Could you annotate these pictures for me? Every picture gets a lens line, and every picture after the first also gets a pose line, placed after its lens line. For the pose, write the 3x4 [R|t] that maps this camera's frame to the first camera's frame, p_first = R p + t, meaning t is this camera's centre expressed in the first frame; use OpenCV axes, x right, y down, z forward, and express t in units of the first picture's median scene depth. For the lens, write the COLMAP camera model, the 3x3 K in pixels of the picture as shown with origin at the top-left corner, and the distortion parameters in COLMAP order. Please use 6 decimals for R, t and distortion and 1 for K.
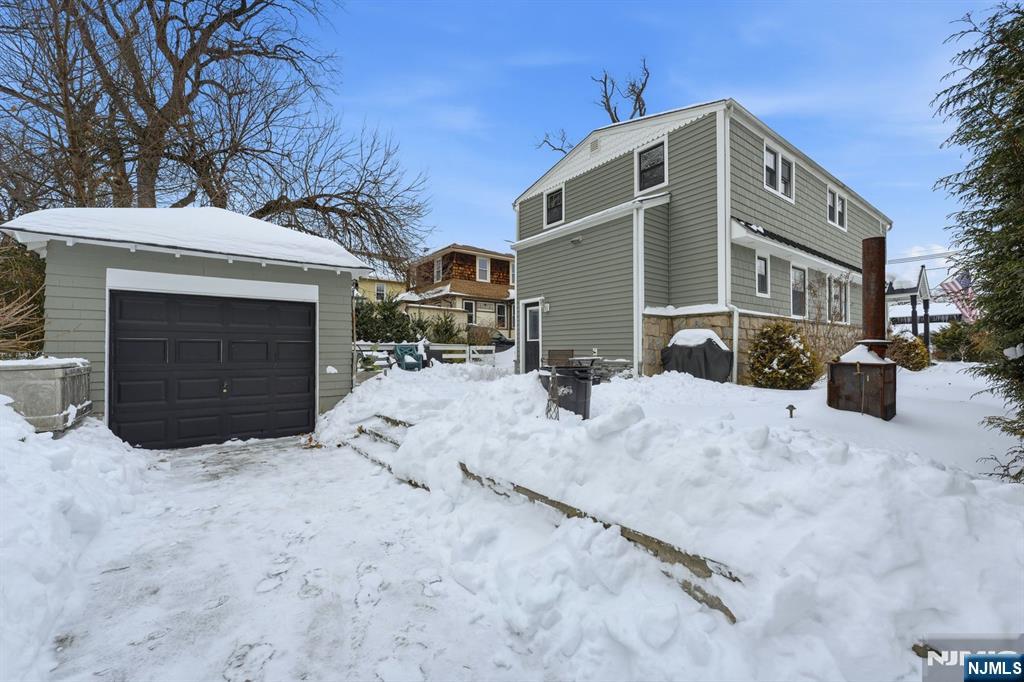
lens RADIAL K [[407.6, 0, 510.6], [0, 407.6, 348.7], [0, 0, 1]] dist [-0.003380, 0.001072]
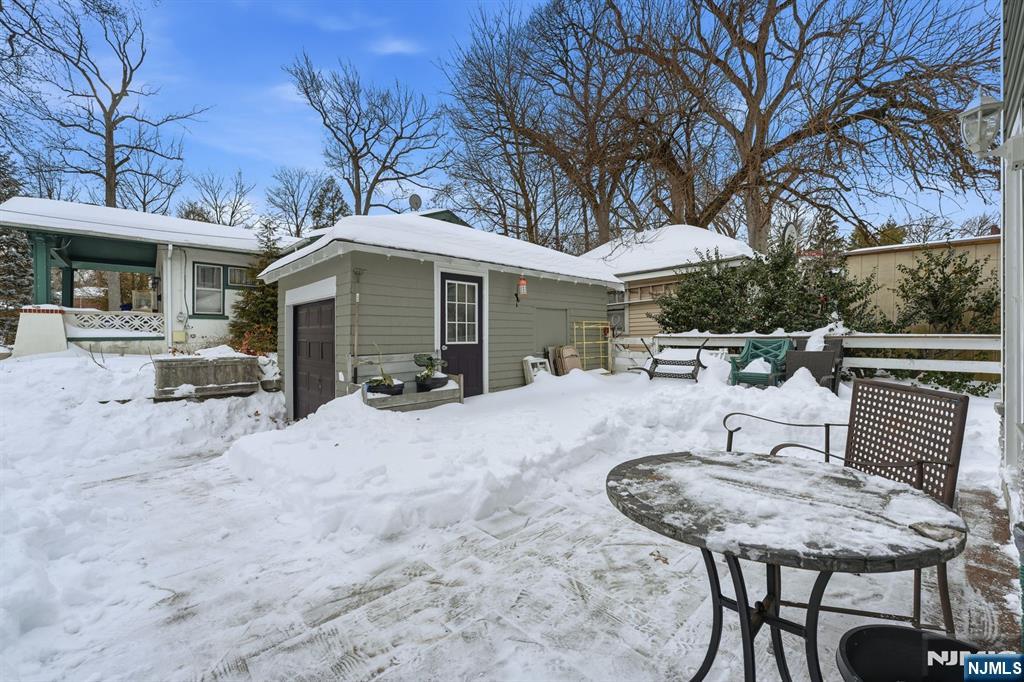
lens RADIAL K [[407.6, 0, 517.1], [0, 407.6, 334.8], [0, 0, 1]] dist [-0.003380, 0.001072]
pose [[0.113487, -0.001226, -0.993539, 0.182111], [0.007701, 0.999970, -0.000354, -0.012863], [0.993510, -0.007611, 0.113493, 0.557761]]
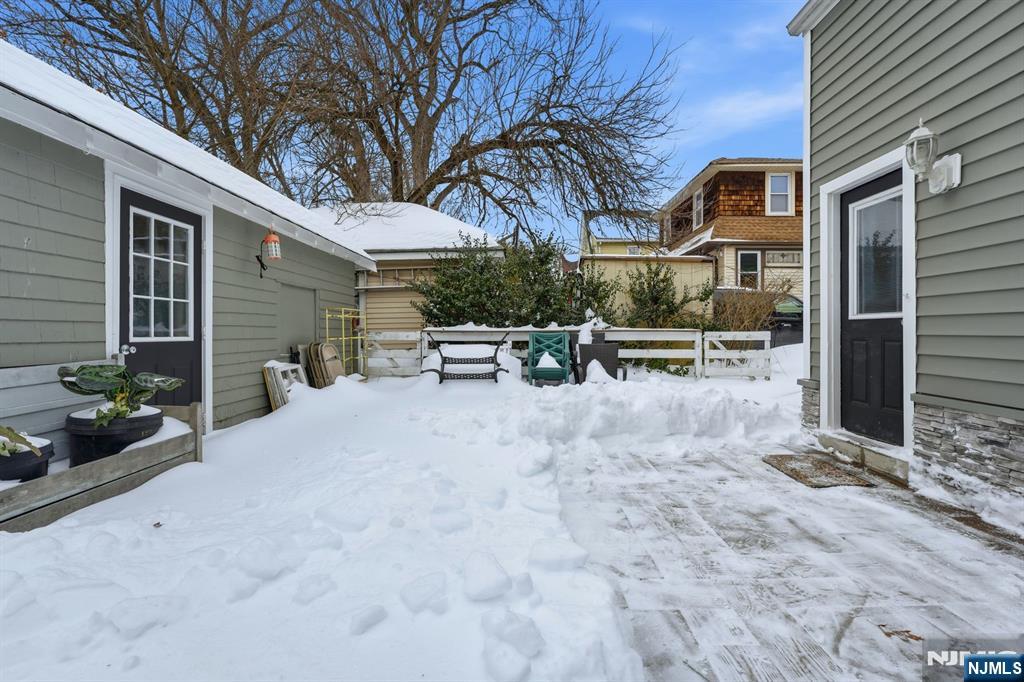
lens RADIAL K [[443.0, 0, 511.9], [0, 443.0, 335.4], [0, 0, 1]] dist [-0.004008, -0.000035]
pose [[0.785153, 0.005475, -0.619277, 0.037607], [0.002803, 0.999919, 0.012394, -0.009493], [0.619295, -0.011467, 0.785075, 0.479653]]
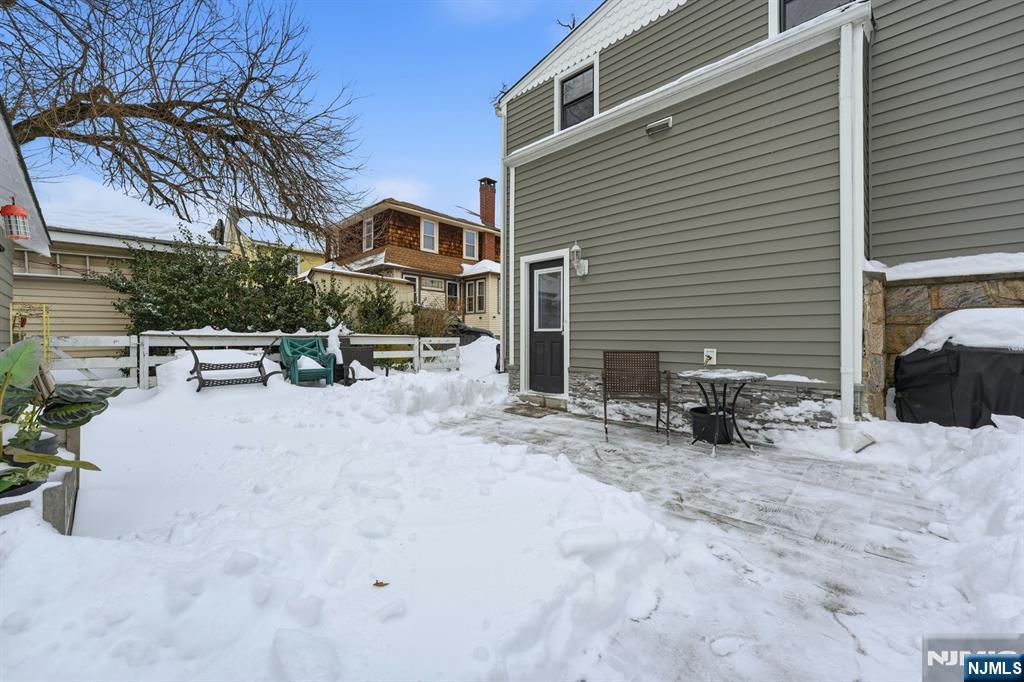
lens RADIAL K [[407.6, 0, 511.4], [0, 407.6, 337.2], [0, 0, 1]] dist [-0.003380, 0.001072]
pose [[0.987245, 0.005234, 0.159124, -0.061246], [-0.005544, 0.999983, 0.001505, -0.009170], [-0.159114, -0.002368, 0.987257, 0.369882]]
